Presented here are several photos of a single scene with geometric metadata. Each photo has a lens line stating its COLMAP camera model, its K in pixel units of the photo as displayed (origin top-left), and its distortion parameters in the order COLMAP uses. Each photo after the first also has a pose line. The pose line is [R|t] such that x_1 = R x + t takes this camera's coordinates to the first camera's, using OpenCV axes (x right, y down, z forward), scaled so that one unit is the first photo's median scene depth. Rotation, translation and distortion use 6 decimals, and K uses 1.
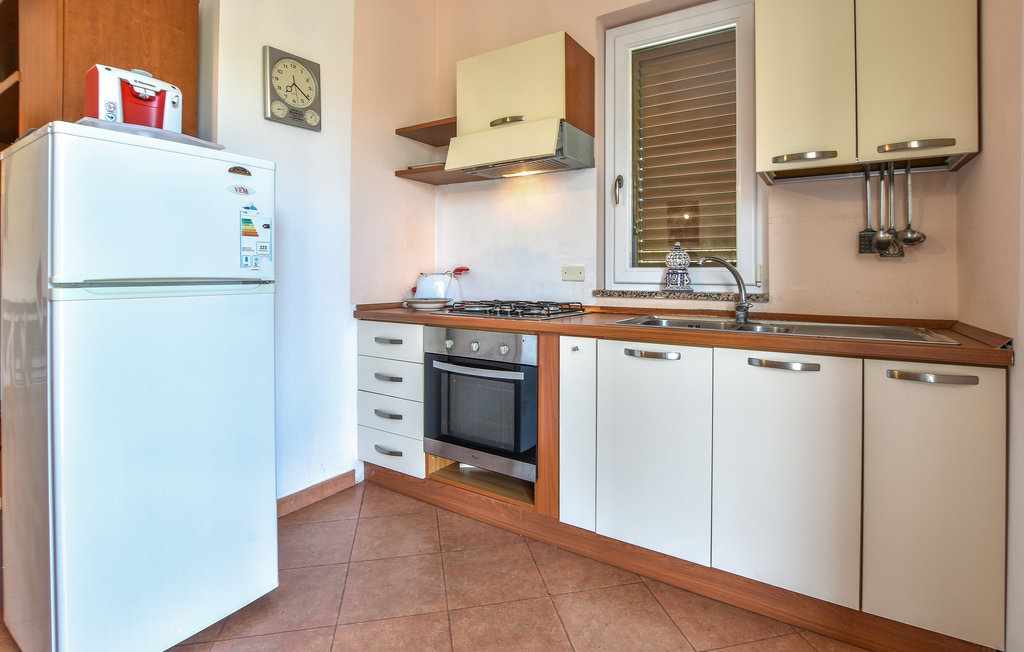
lens RADIAL K [[467.9, 0, 511.1], [0, 467.9, 277.7], [0, 0, 1]] dist [-0.012512, 0.000148]
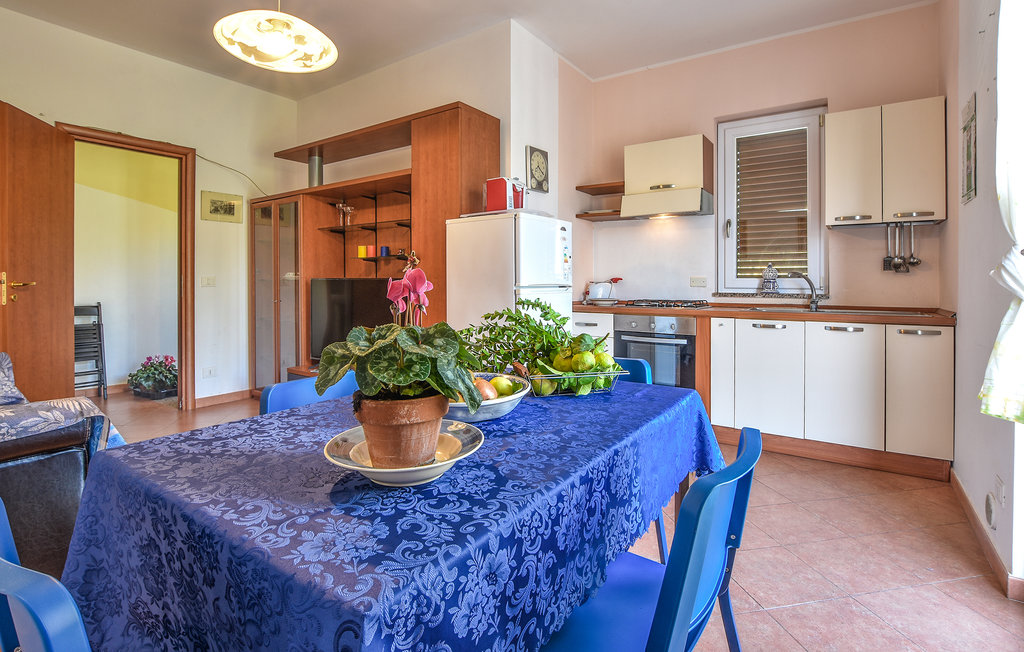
lens RADIAL K [[494.8, 0, 512.7], [0, 494.8, 286.3], [0, 0, 1]] dist [0.000460, 0.000487]
pose [[1.000000, 0.000572, 0.000438, -0.581625], [-0.000572, 0.999999, -0.000965, 0.008911], [-0.000438, 0.000964, 0.999999, -0.775817]]
